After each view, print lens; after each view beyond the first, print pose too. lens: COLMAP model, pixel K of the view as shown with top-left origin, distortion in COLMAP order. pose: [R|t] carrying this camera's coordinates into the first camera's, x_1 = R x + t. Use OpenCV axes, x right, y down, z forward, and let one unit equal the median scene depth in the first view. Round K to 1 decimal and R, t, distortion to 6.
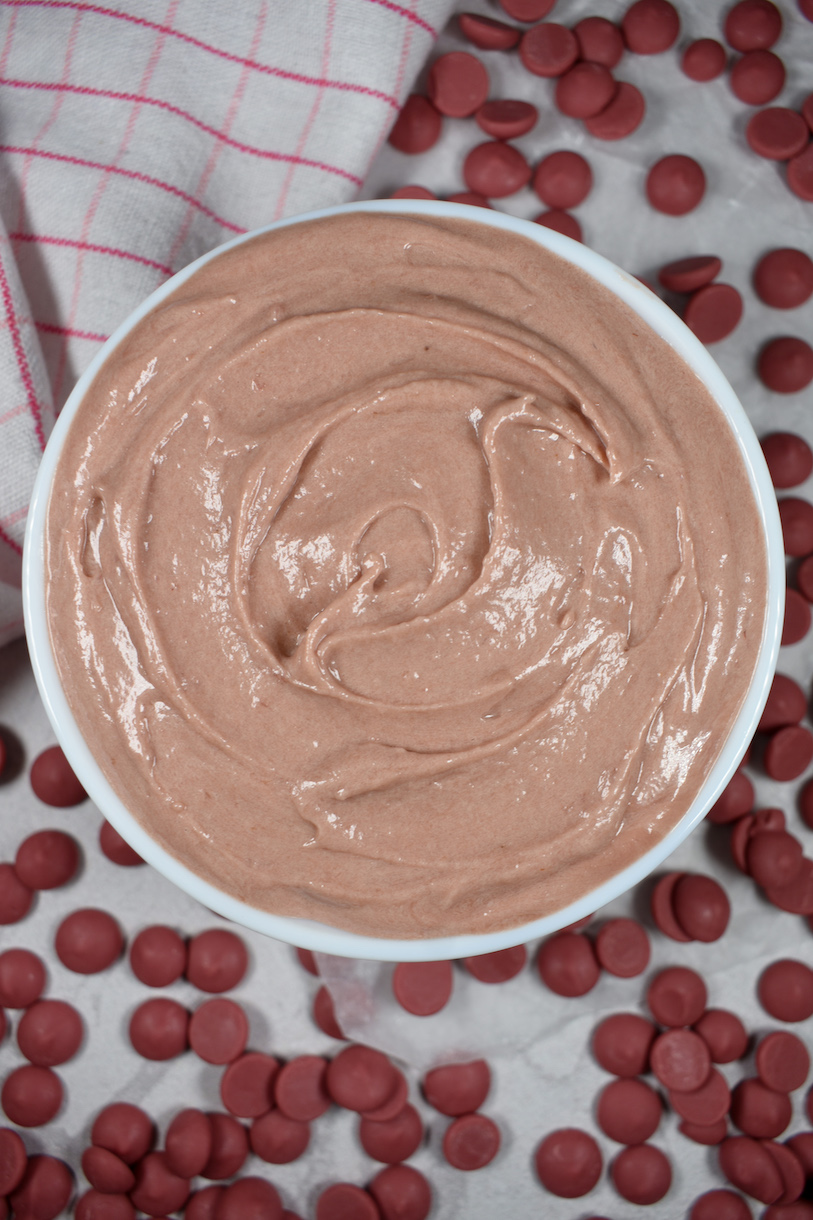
lens RADIAL K [[1064.2, 0, 406.3], [0, 1064.2, 618.0], [0, 0, 1]] dist [-0.020861, 0.001381]
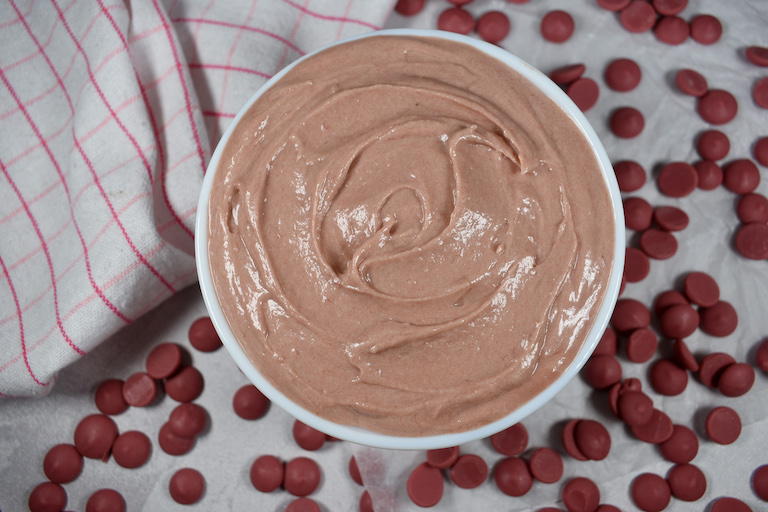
lens RADIAL K [[669.9, 0, 386.0], [0, 669.9, 253.3], [0, 0, 1]] dist [-0.020861, 0.001381]
pose [[0.998759, -0.022483, -0.044445, 0.011660], [0.016926, 0.992427, -0.121666, 0.137151], [0.046844, 0.120763, 0.991576, -0.107008]]
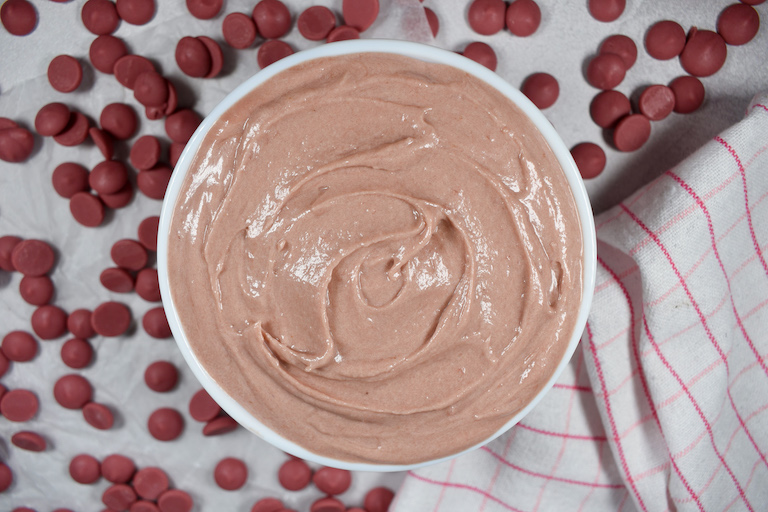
lens RADIAL K [[669.9, 0, 382.4], [0, 669.9, 259.9], [0, 0, 1]] dist [-0.020861, 0.001381]
pose [[-0.999694, 0.024224, 0.005036, -0.017248], [-0.024656, -0.992347, -0.120991, 0.103235], [0.002066, -0.121078, 0.992641, -0.086001]]
